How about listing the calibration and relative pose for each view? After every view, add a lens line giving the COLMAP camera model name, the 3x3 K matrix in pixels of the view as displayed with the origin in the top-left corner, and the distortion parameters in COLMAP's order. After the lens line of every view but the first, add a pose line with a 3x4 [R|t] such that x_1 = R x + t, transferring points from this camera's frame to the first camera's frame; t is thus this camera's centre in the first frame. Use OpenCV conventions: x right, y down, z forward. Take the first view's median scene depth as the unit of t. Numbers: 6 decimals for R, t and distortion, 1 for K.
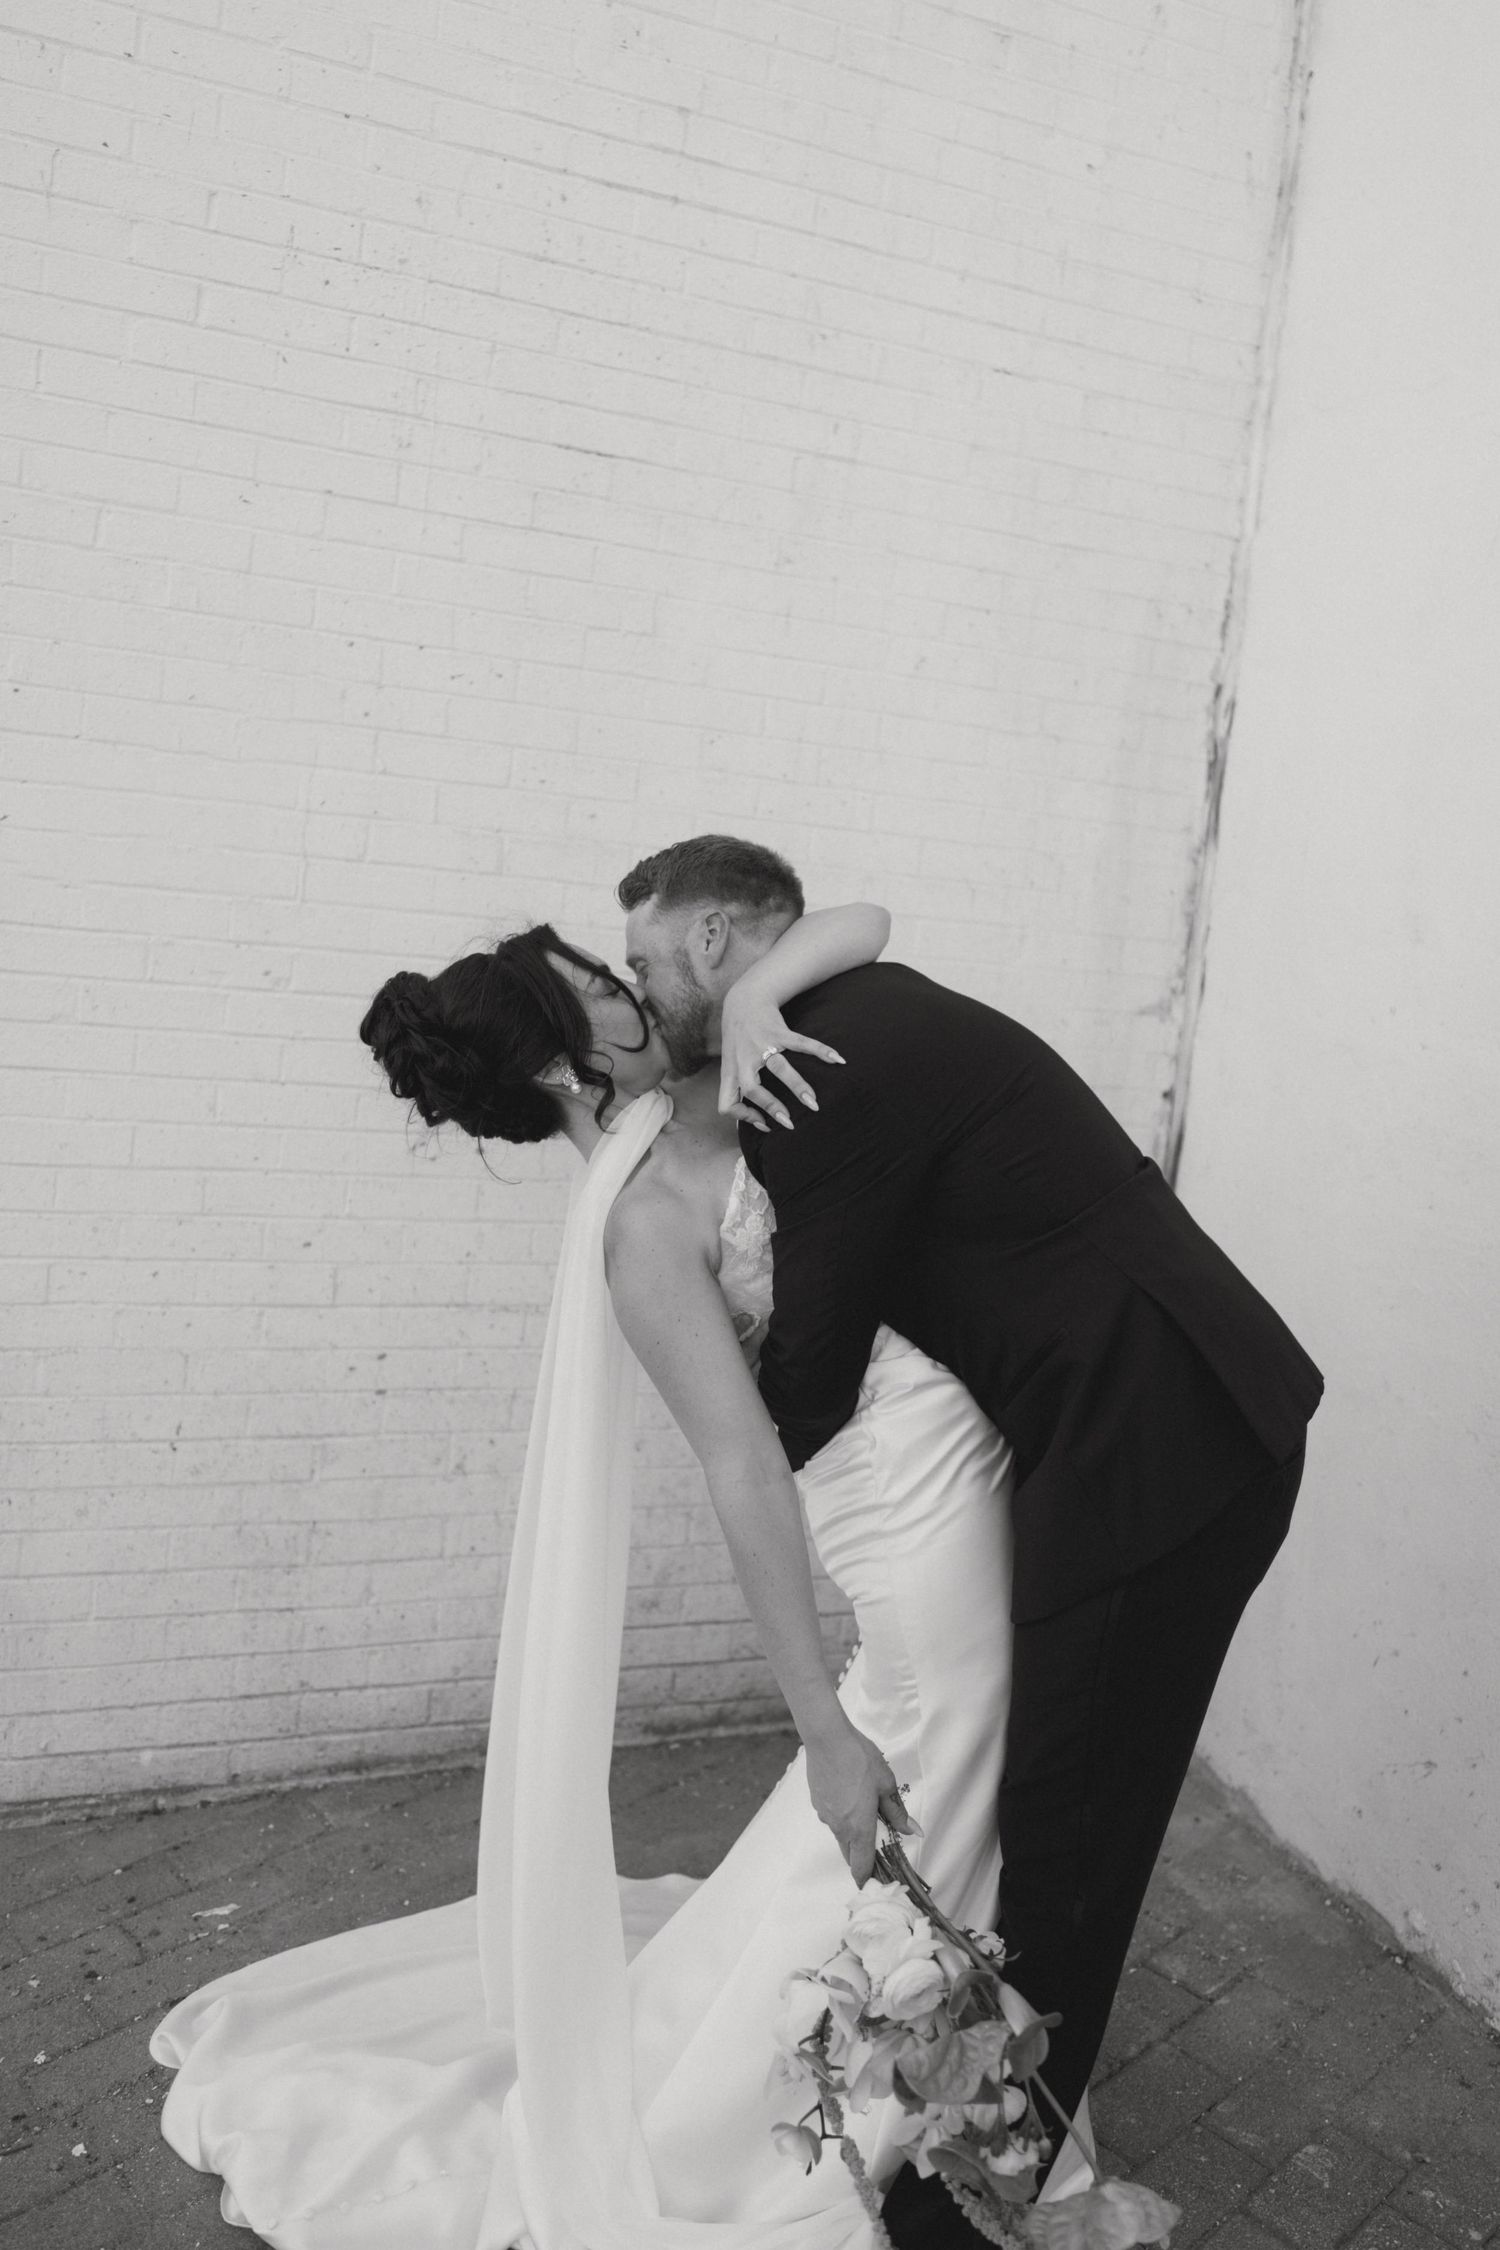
lens RADIAL K [[1704.1, 0, 830.5], [0, 1704.1, 1001.8], [0, 0, 1]] dist [-0.002943, 0.008975]
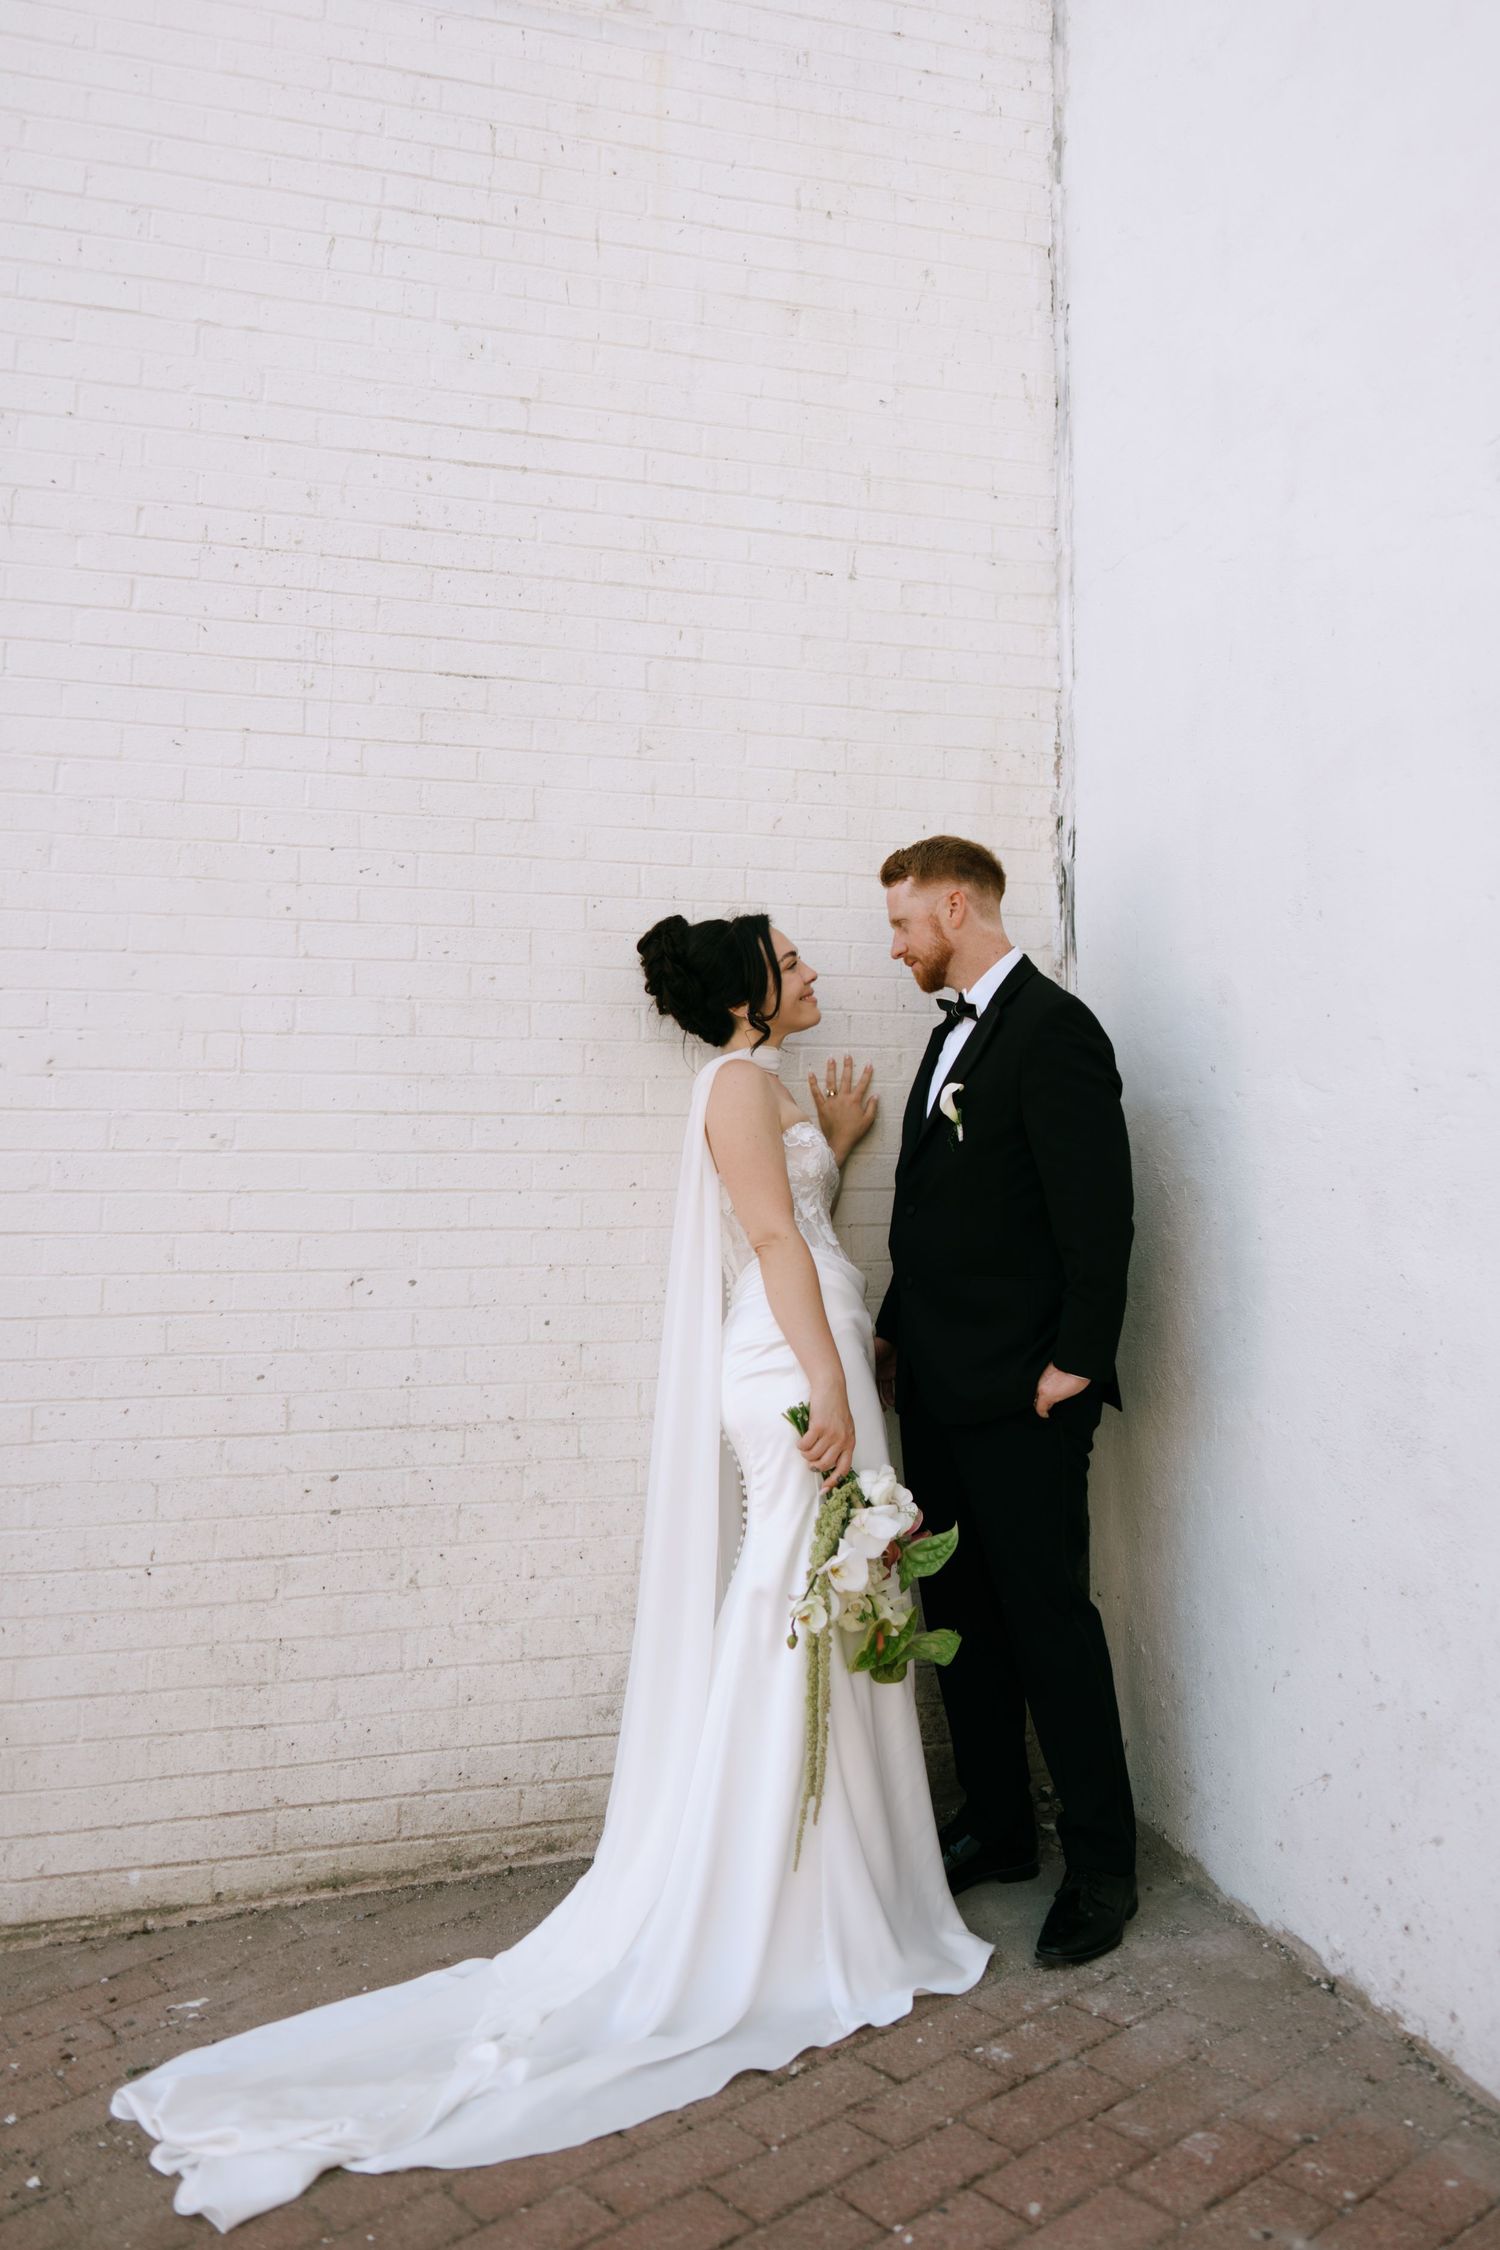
lens RADIAL K [[1710.9, 0, 804.3], [0, 1710.9, 998.6], [0, 0, 1]] dist [-0.002280, 0.004241]
pose [[0.991170, -0.110905, -0.072676, 0.152941], [0.096892, 0.979965, -0.174011, 0.126868], [0.090519, 0.165433, 0.982058, -0.108860]]
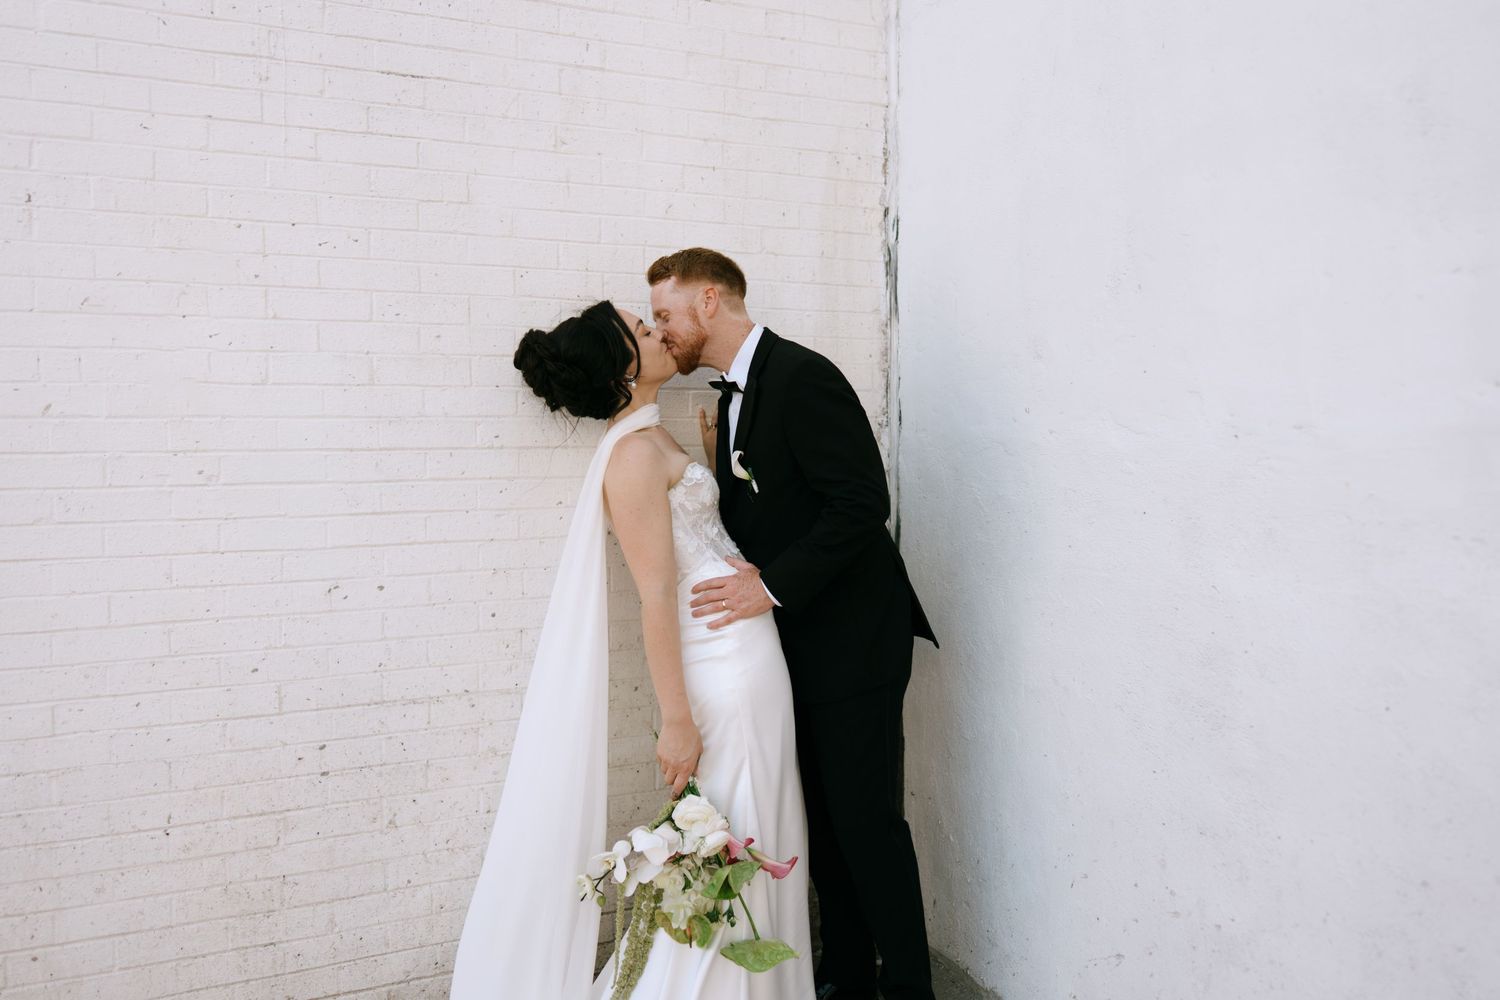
lens RADIAL K [[1056.0, 0, 743.8], [0, 1056.0, 478.2], [0, 0, 1]] dist [-0.001738, -0.000305]
pose [[0.993191, -0.114291, 0.022545, 0.074979], [0.114972, 0.992865, -0.031620, 0.061319], [-0.018770, 0.033997, 0.999246, 0.149607]]
